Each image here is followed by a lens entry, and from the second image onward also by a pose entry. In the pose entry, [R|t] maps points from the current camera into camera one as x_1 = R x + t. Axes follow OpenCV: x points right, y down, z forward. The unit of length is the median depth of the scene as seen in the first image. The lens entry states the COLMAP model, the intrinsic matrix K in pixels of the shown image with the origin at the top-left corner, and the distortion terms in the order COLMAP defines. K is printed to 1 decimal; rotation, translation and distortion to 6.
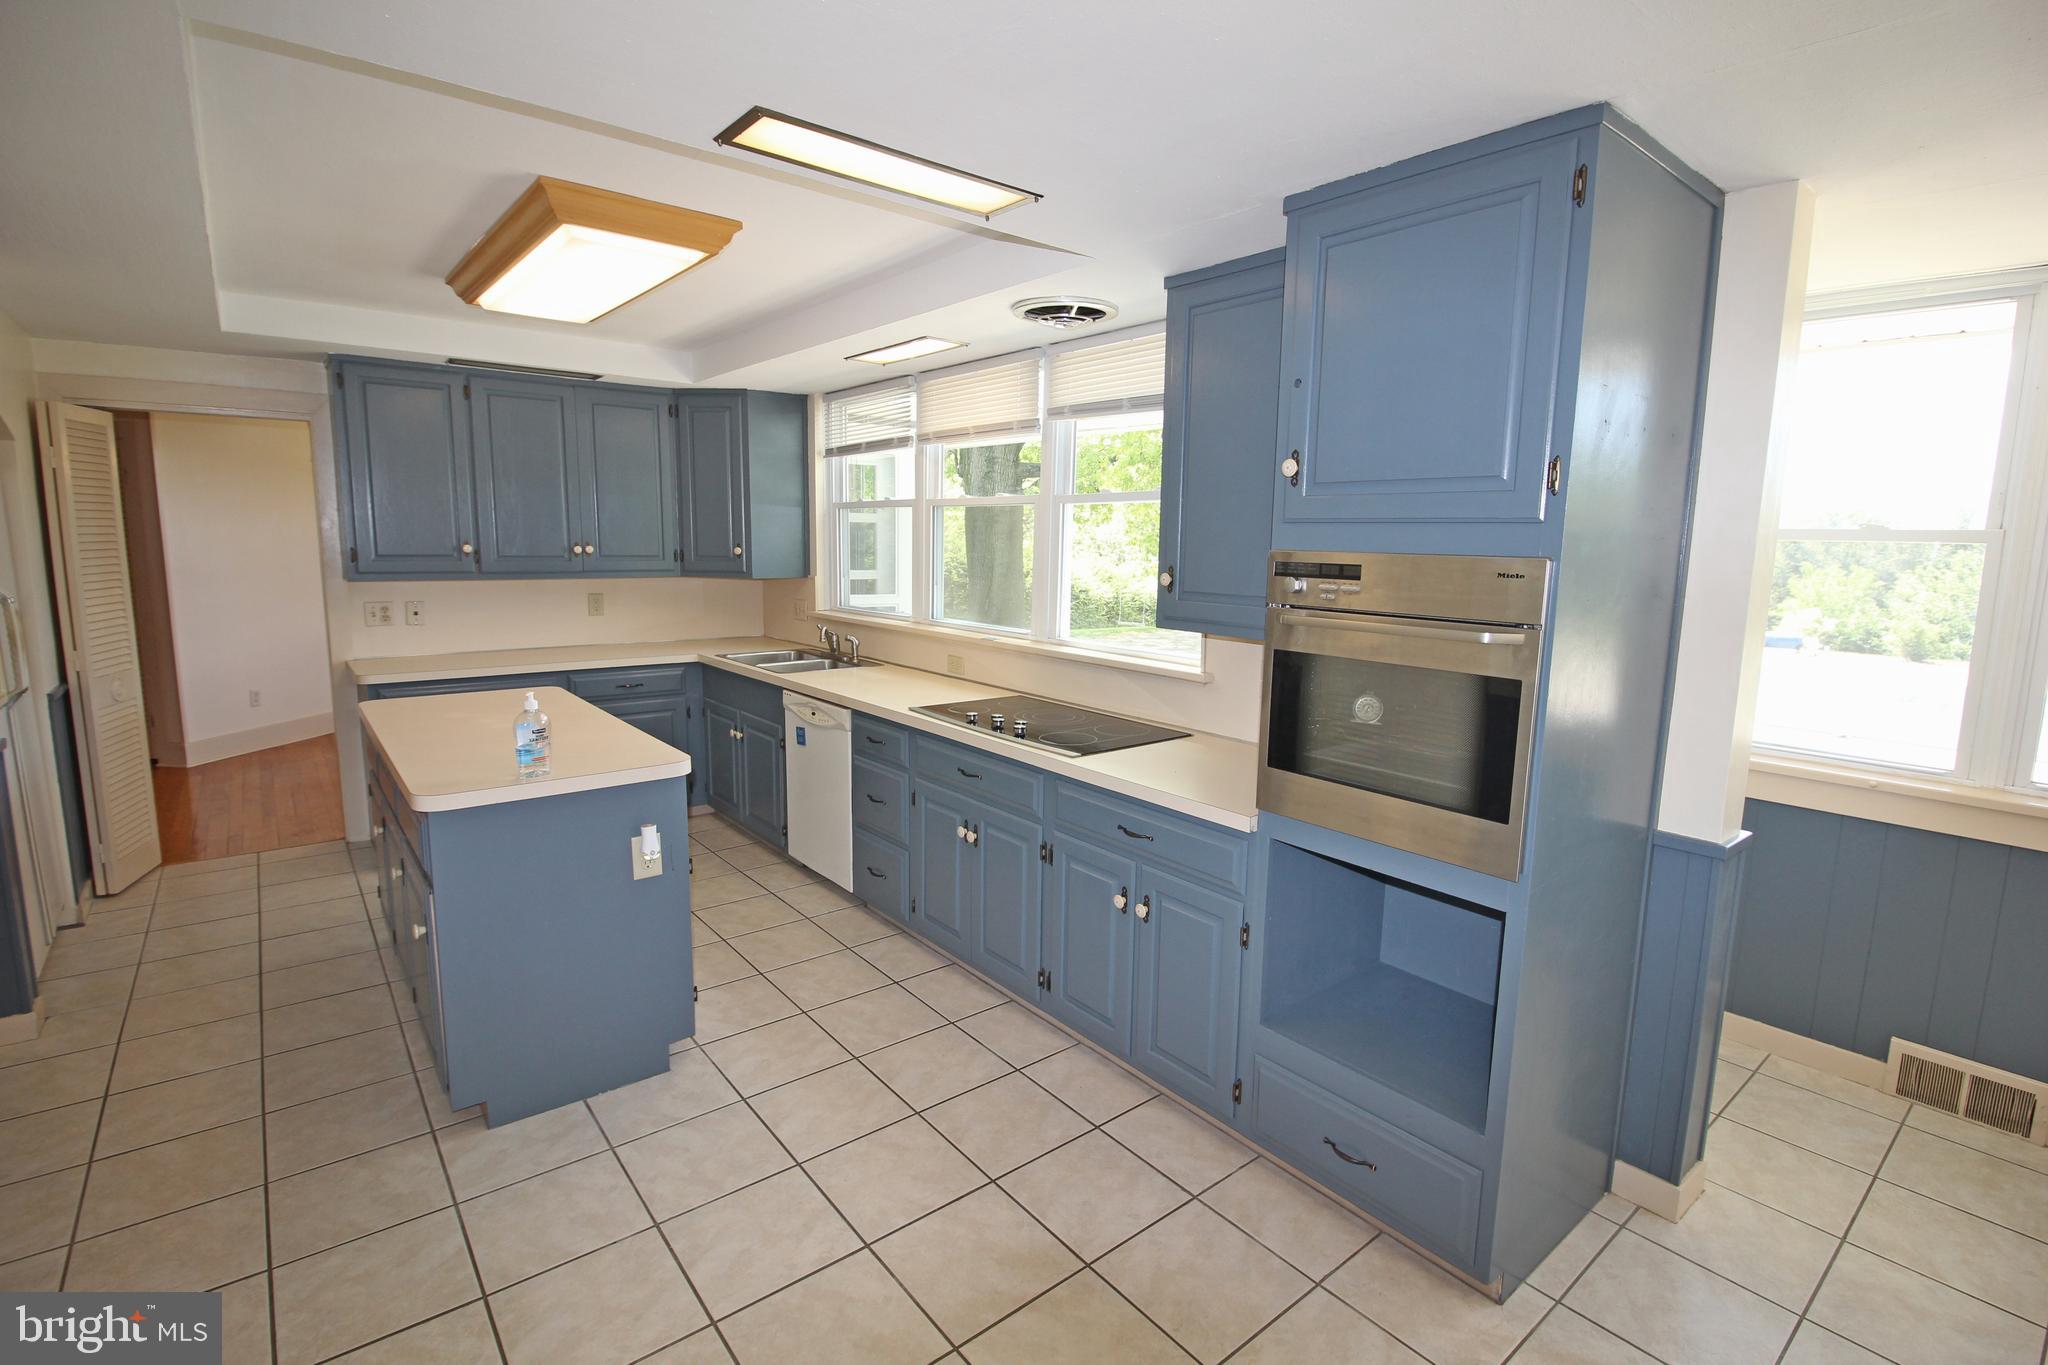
lens RADIAL K [[951.0, 0, 1045.0], [0, 951.0, 675.8], [0, 0, 1]] dist [-0.003050, -0.010550]
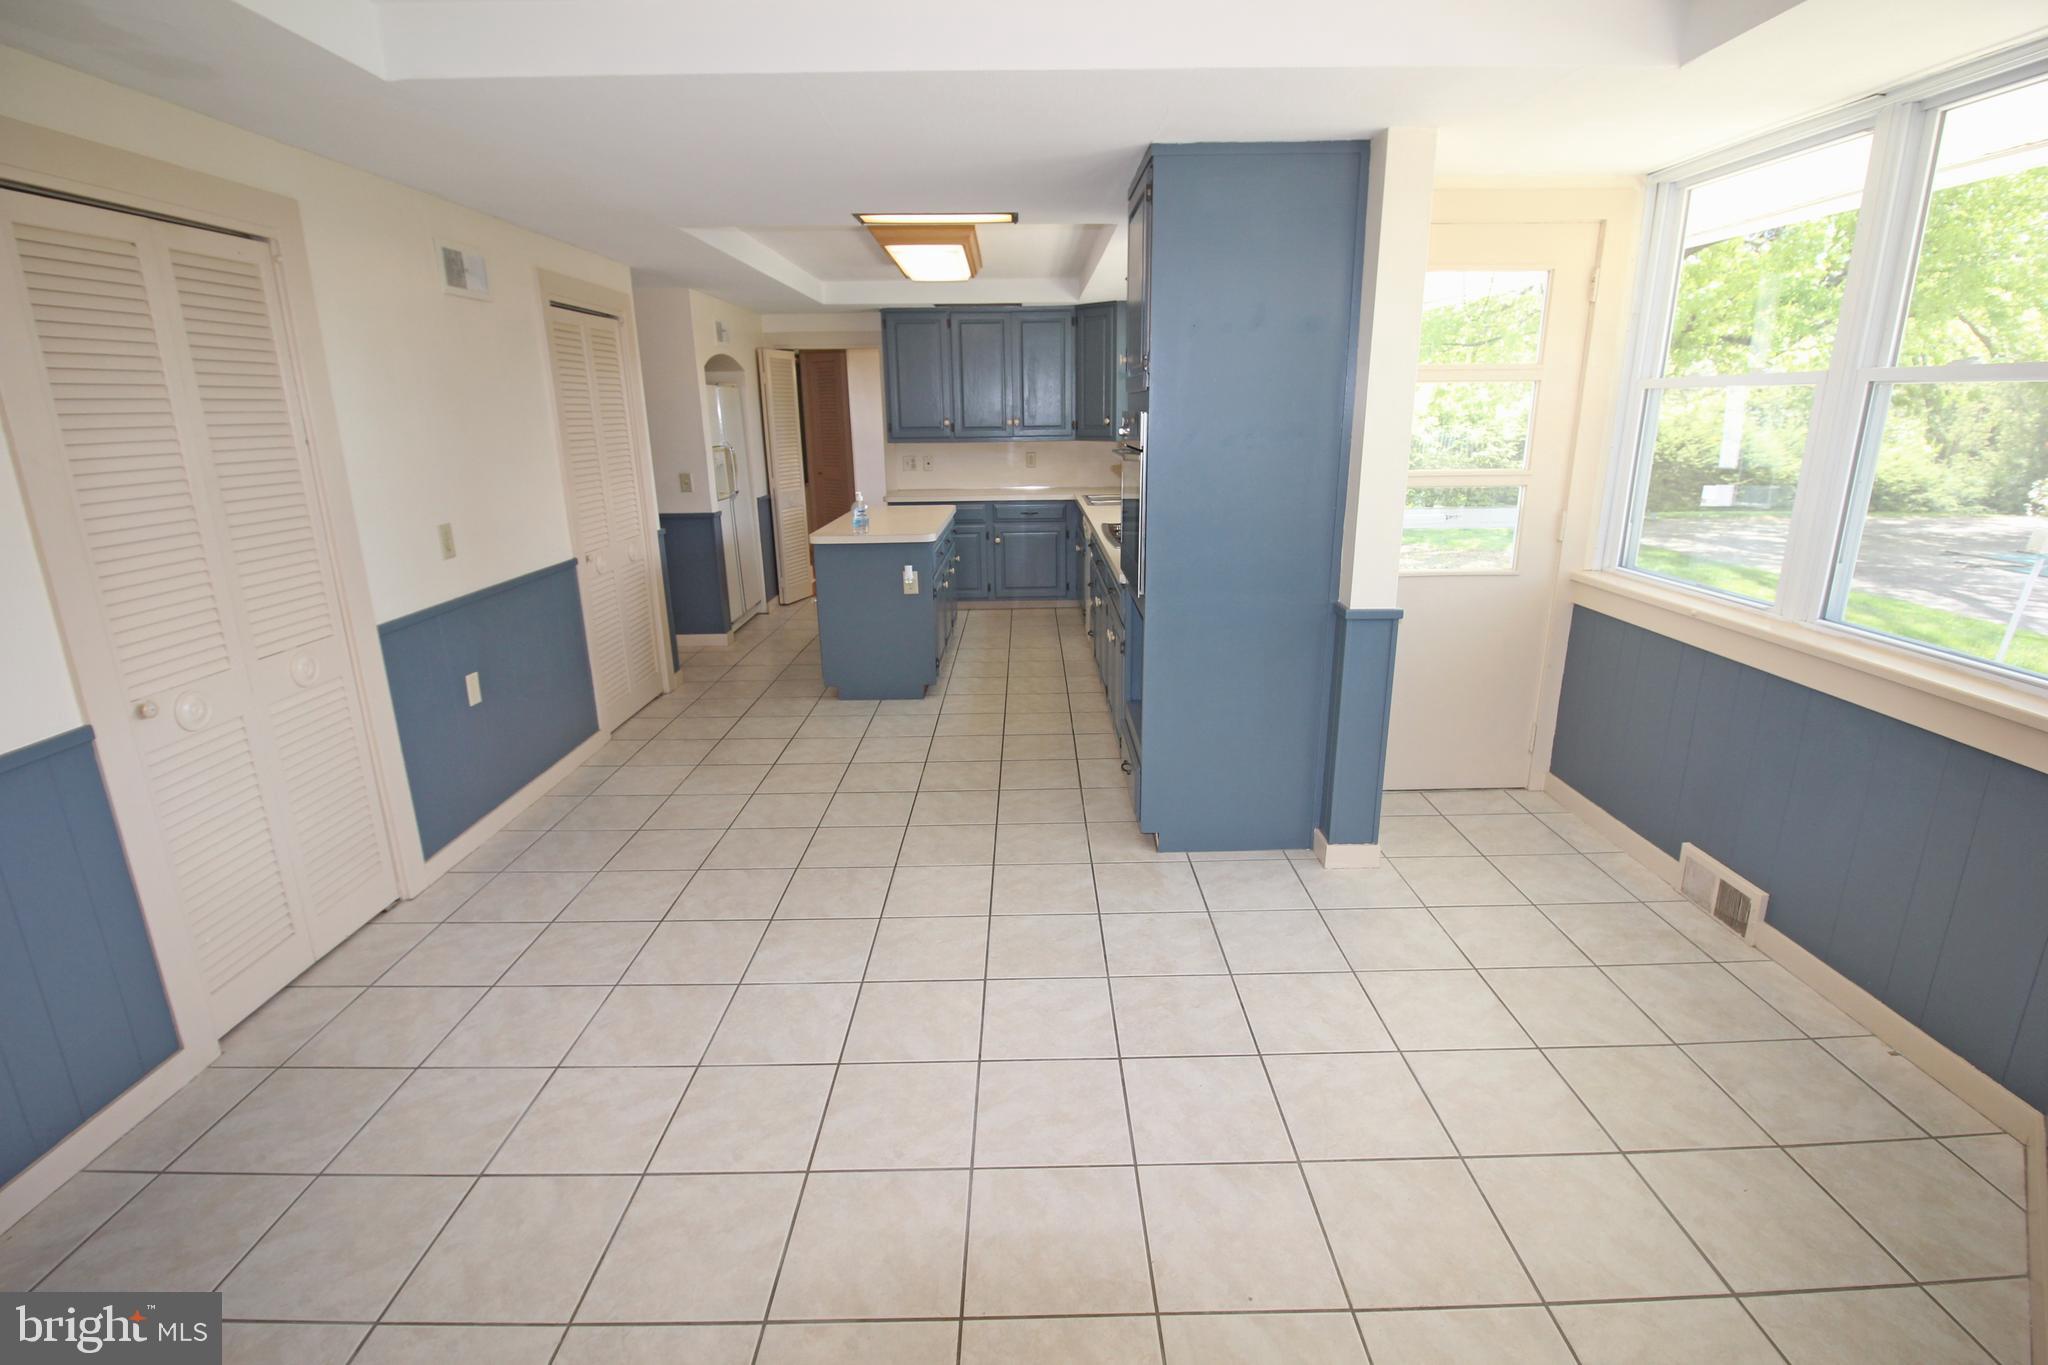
lens RADIAL K [[951.0, 0, 1035.8], [0, 951.0, 665.5], [0, 0, 1]] dist [-0.003050, -0.010550]
pose [[0.777386, 0.136789, -0.613971, 0.989059], [-0.064299, 0.988236, 0.138761, 0.072543], [0.625729, -0.068393, 0.777036, -0.351989]]
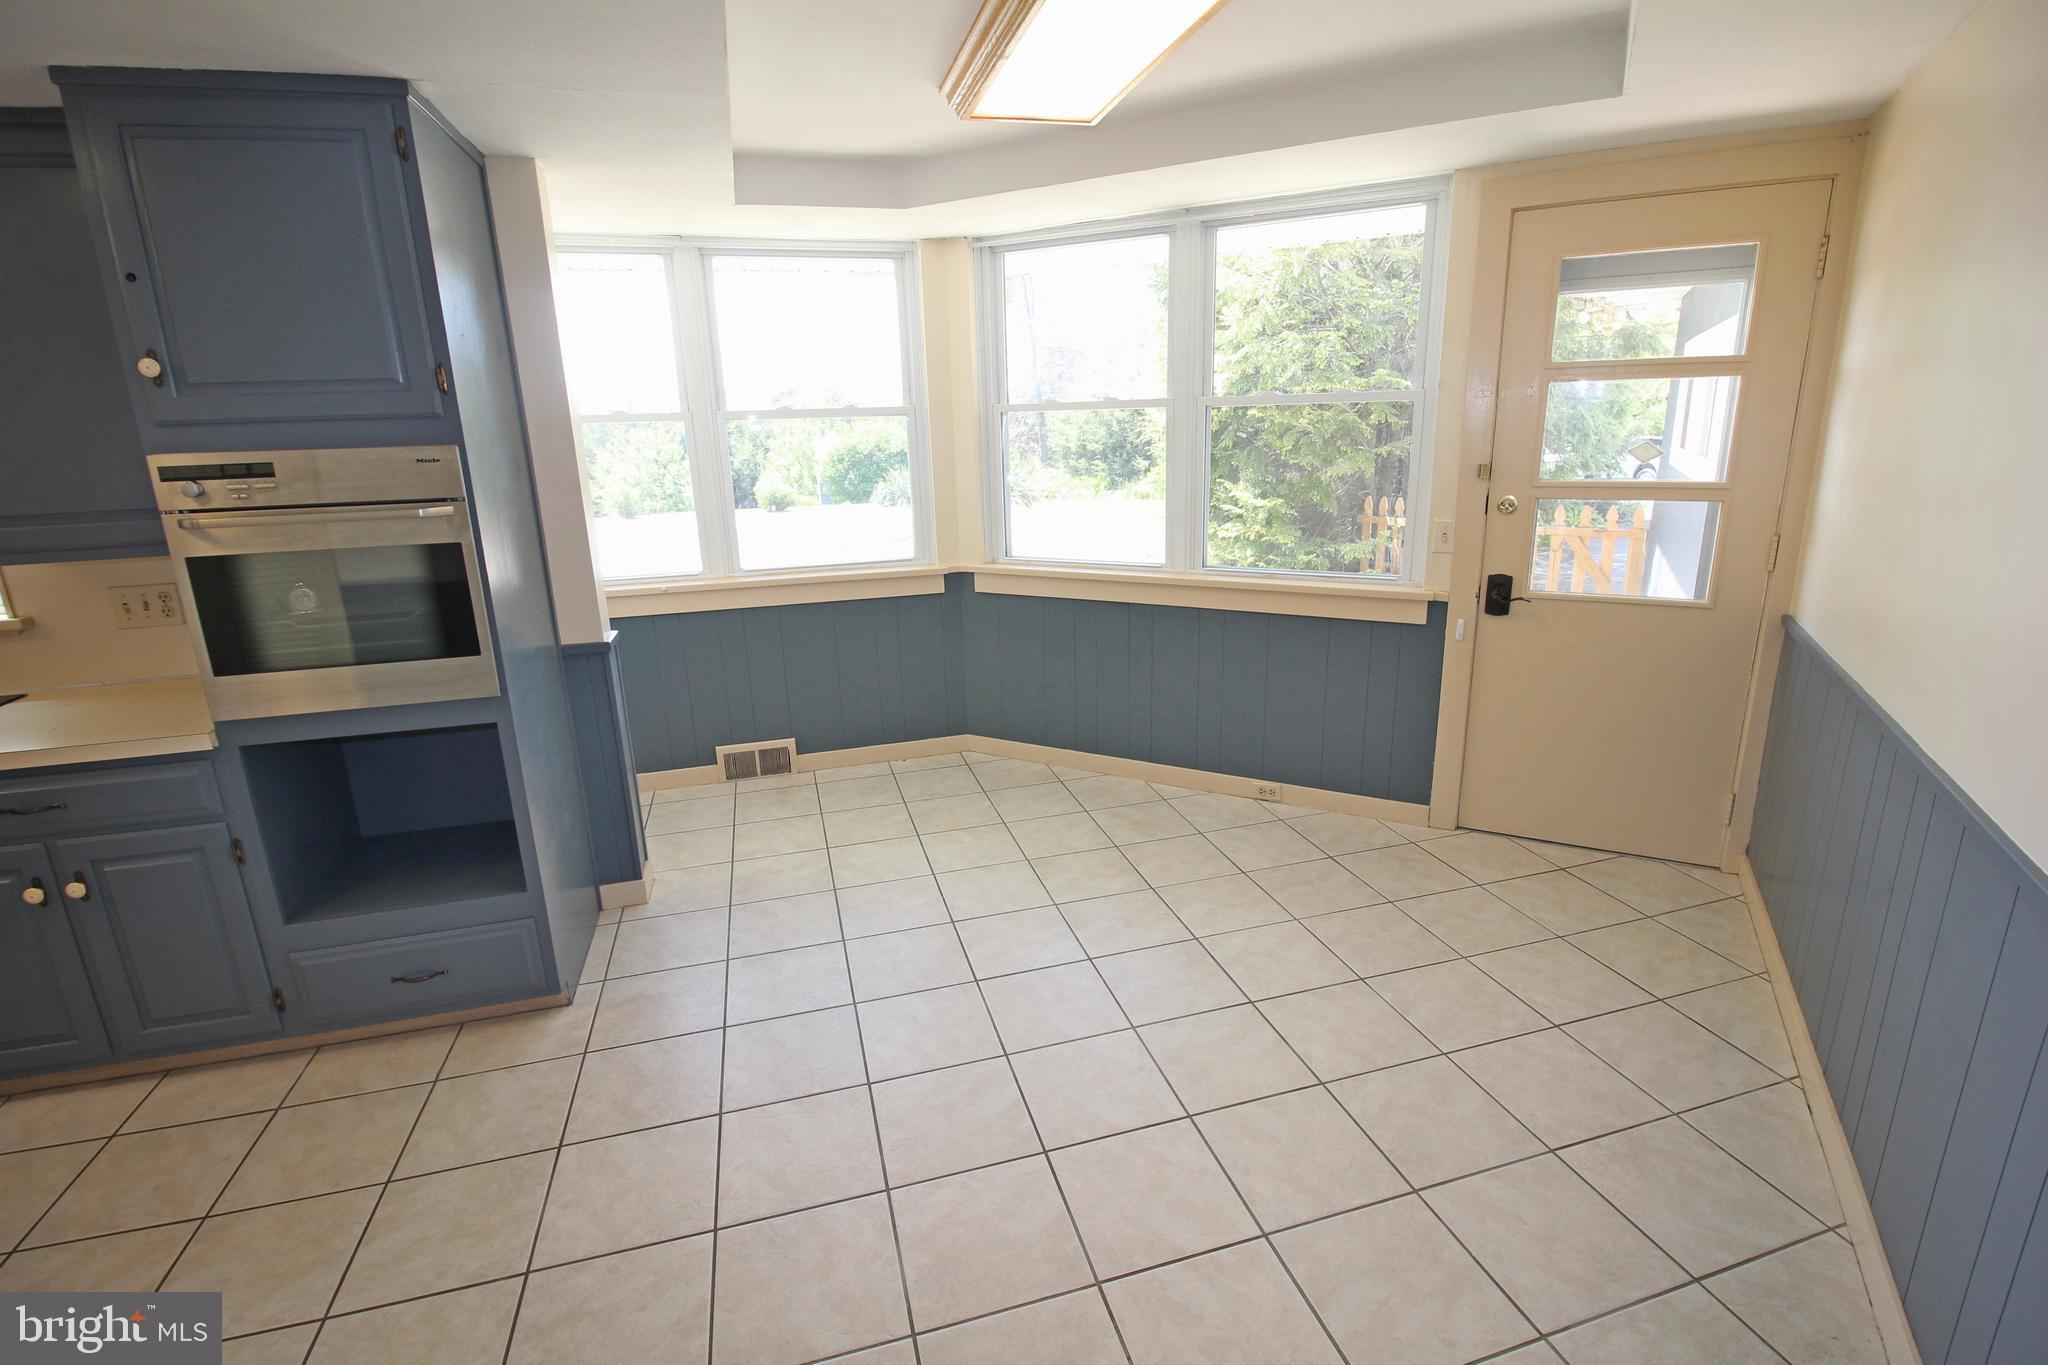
lens RADIAL K [[951.0, 0, 1036.5], [0, 951.0, 674.6], [0, 0, 1]] dist [-0.003050, -0.010550]
pose [[0.396753, -0.264485, 0.878996, -0.242367], [0.166274, 0.962457, 0.214547, 0.021112], [-0.902740, 0.061032, 0.425834, -0.158555]]
